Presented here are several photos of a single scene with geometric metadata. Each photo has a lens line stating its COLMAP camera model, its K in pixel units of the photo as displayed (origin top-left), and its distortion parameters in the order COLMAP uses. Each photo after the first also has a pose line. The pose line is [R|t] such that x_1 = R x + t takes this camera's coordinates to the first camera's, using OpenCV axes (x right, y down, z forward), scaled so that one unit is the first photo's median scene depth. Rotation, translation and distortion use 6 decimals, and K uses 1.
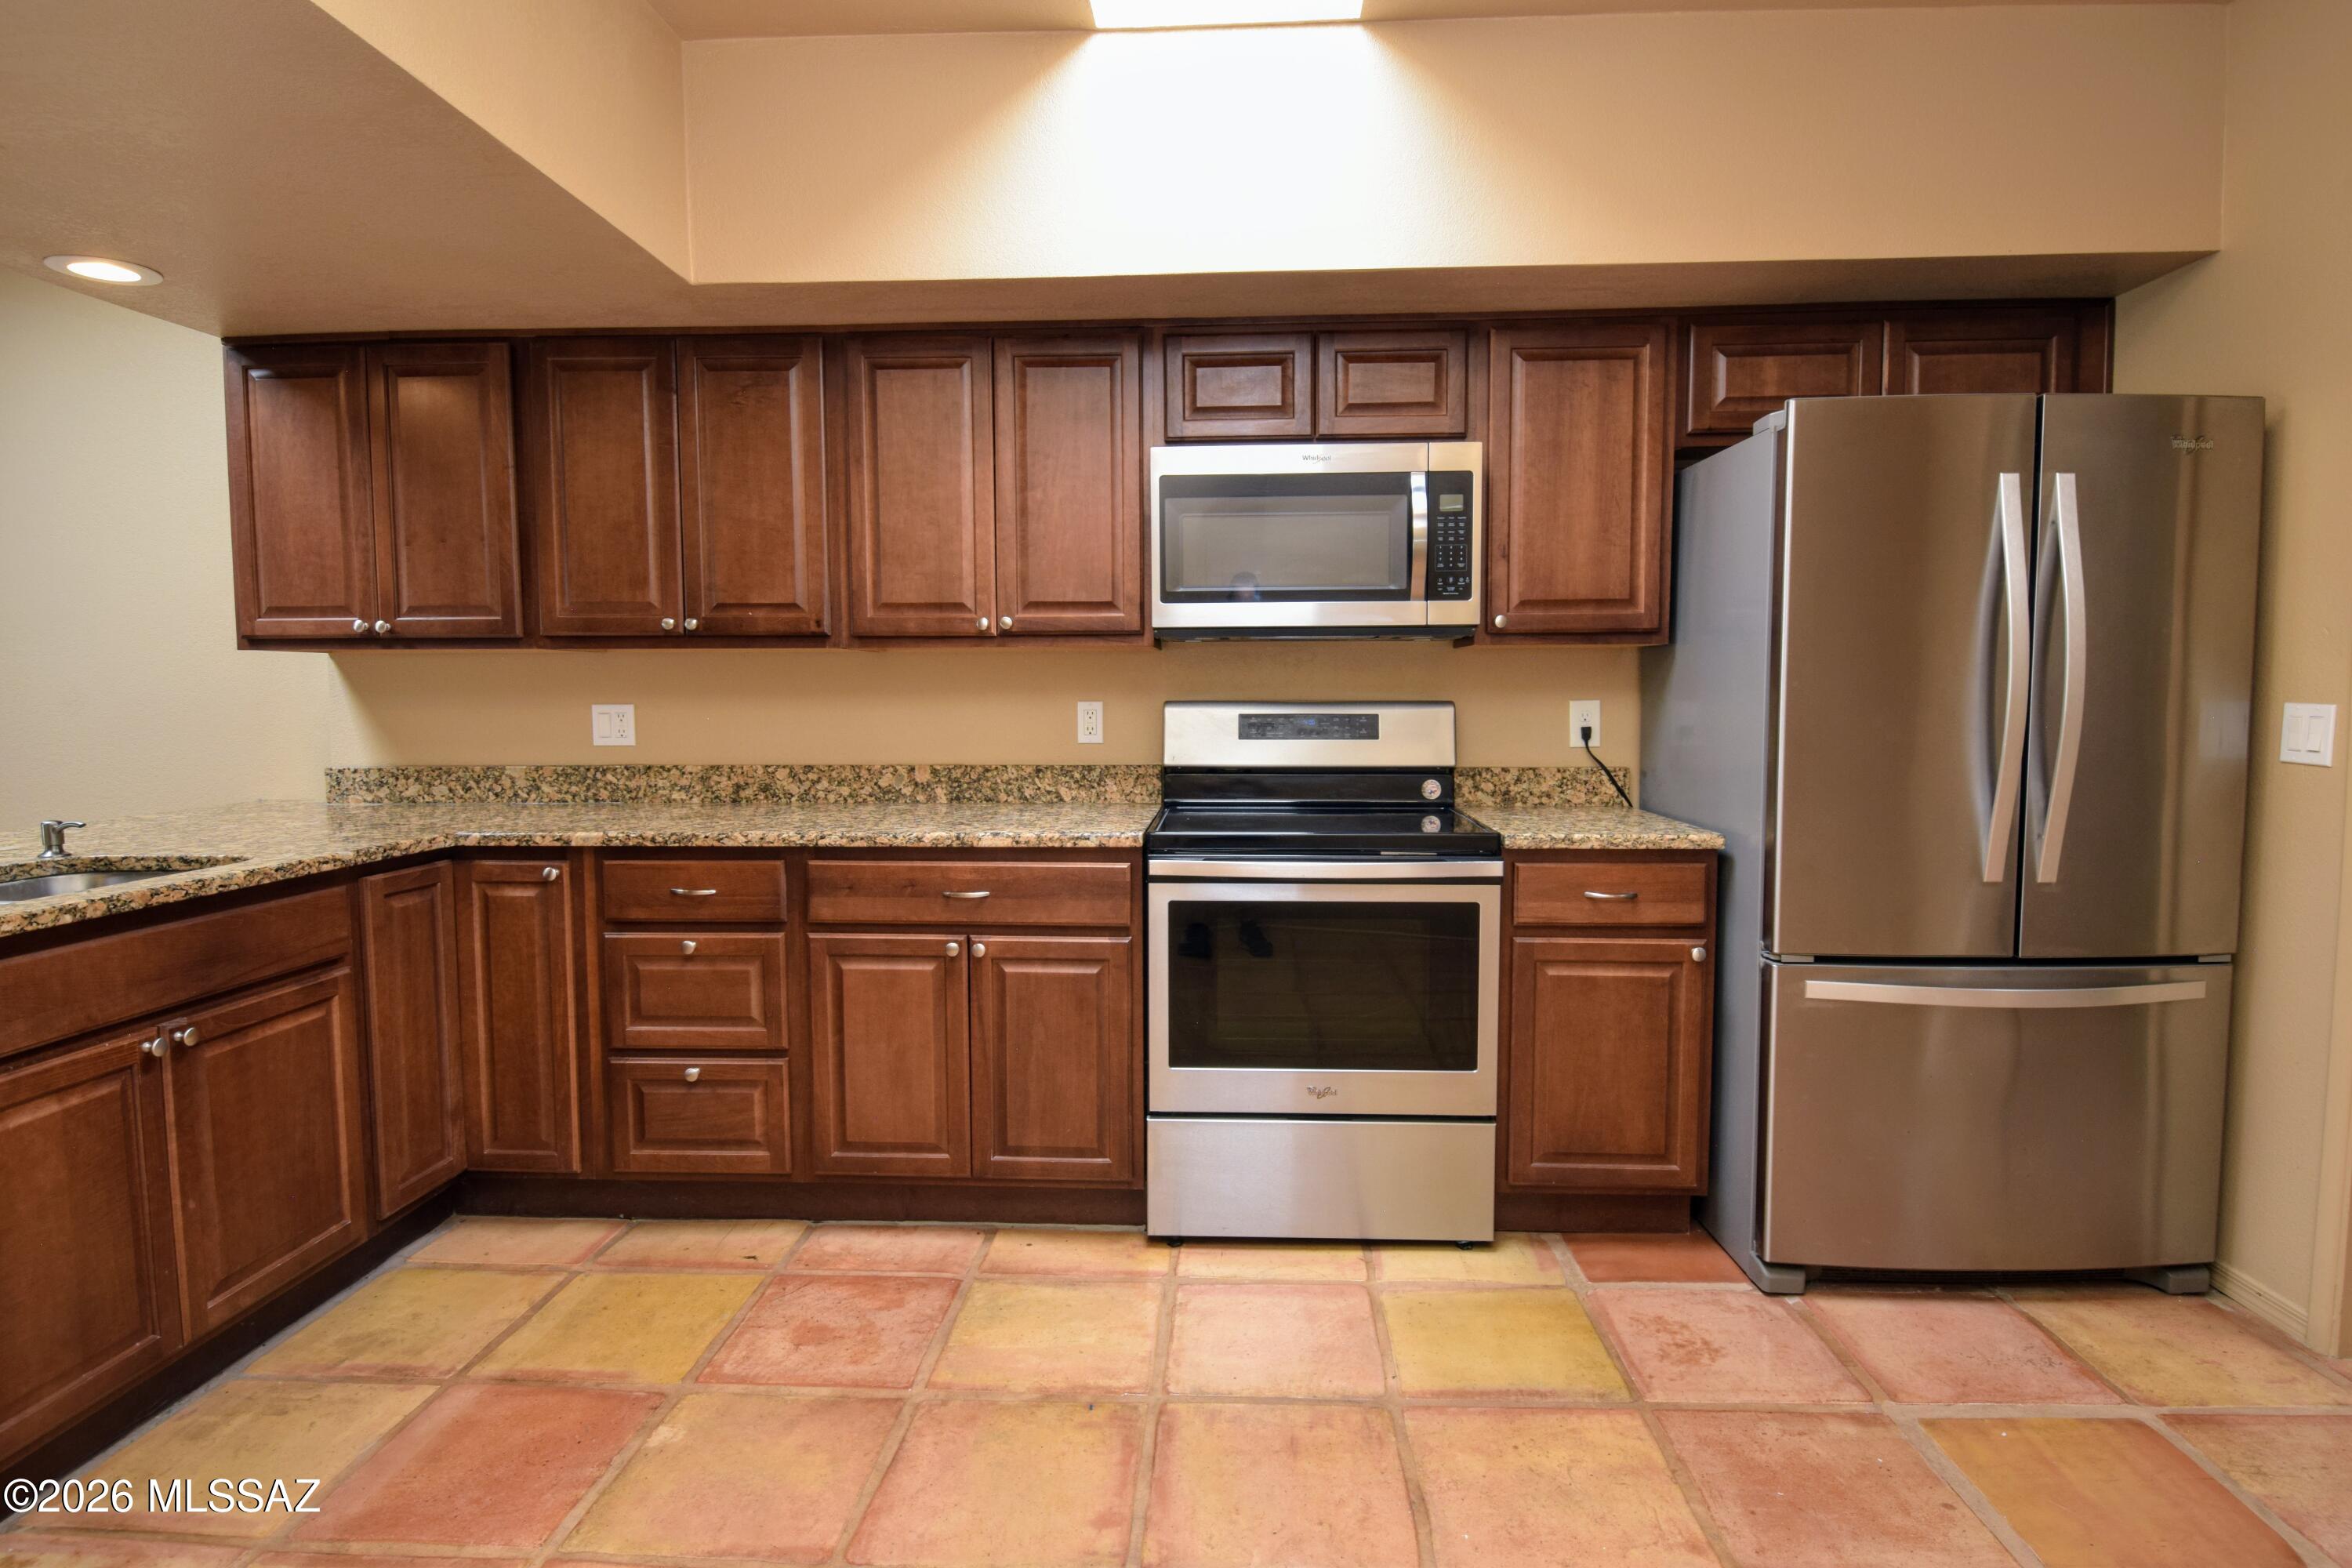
lens RADIAL K [[1216.1, 0, 1183.5], [0, 1216.1, 771.8], [0, 0, 1]] dist [0.019831, -0.029123]
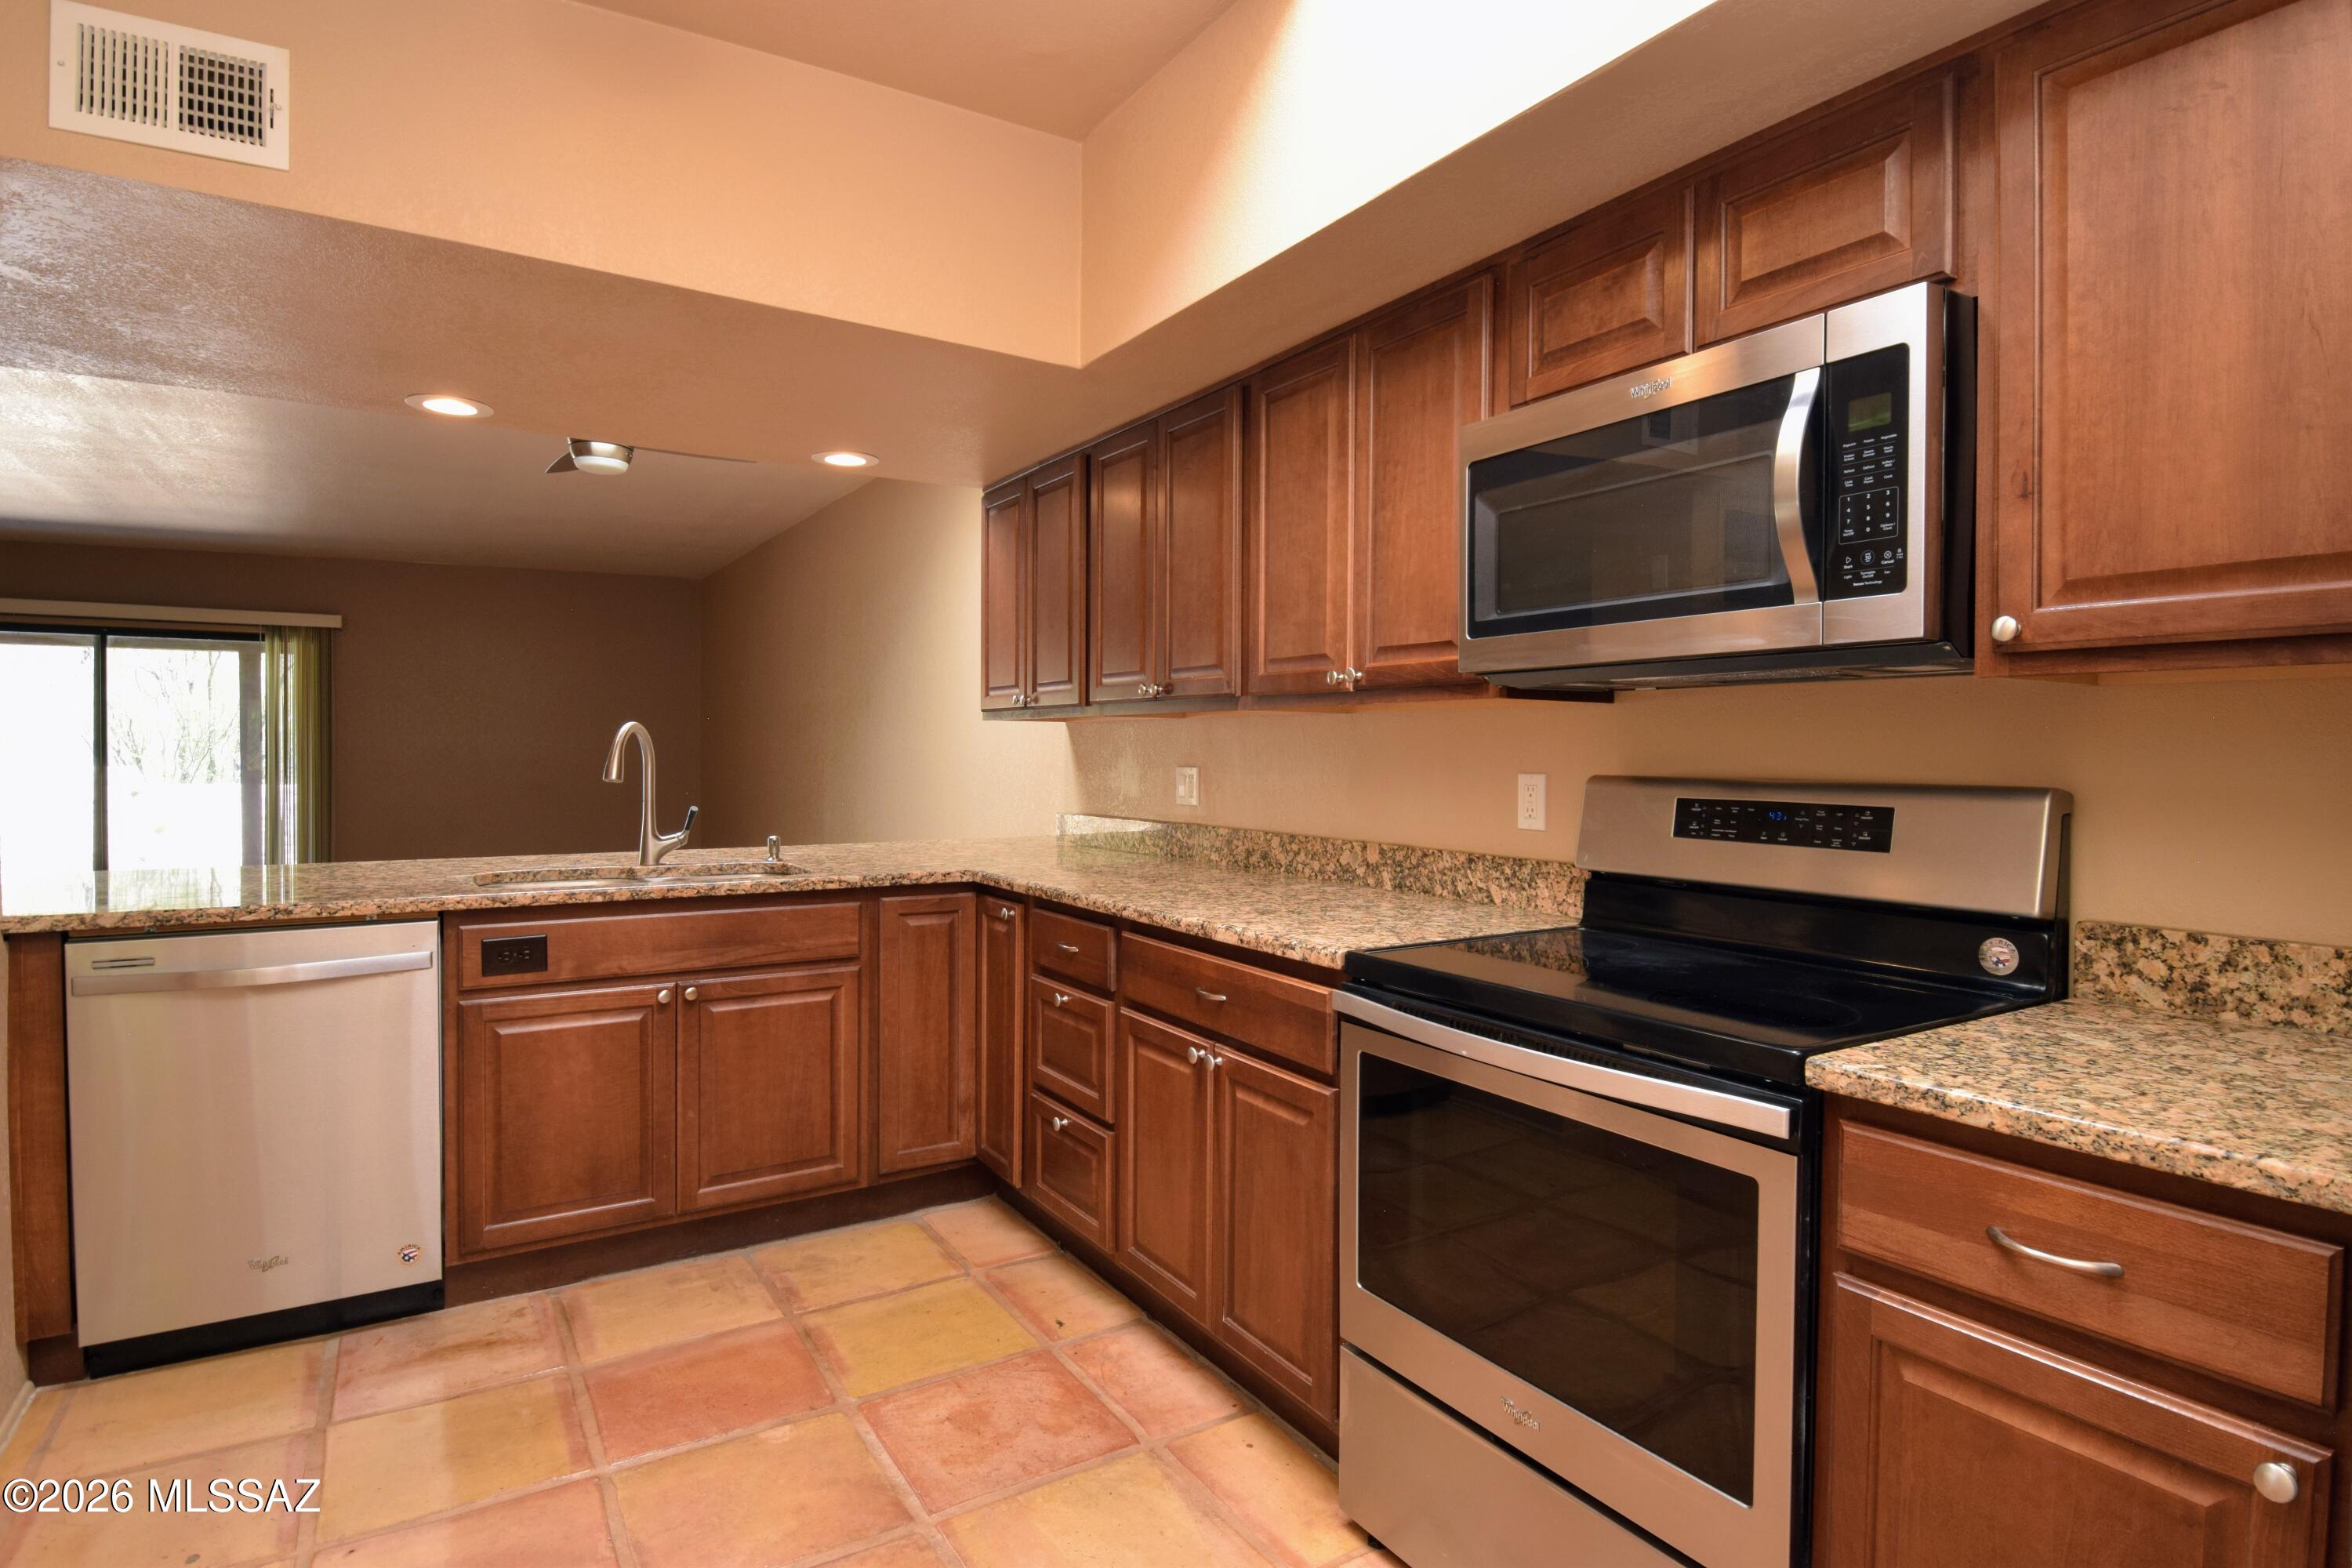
lens RADIAL K [[1216.1, 0, 1183.5], [0, 1216.1, 771.8], [0, 0, 1]] dist [0.019831, -0.029123]
pose [[0.573617, 0.021227, -0.818848, 0.479682], [-0.064909, 0.997699, -0.019607, -0.035232], [0.816548, 0.064397, 0.573675, 0.457474]]
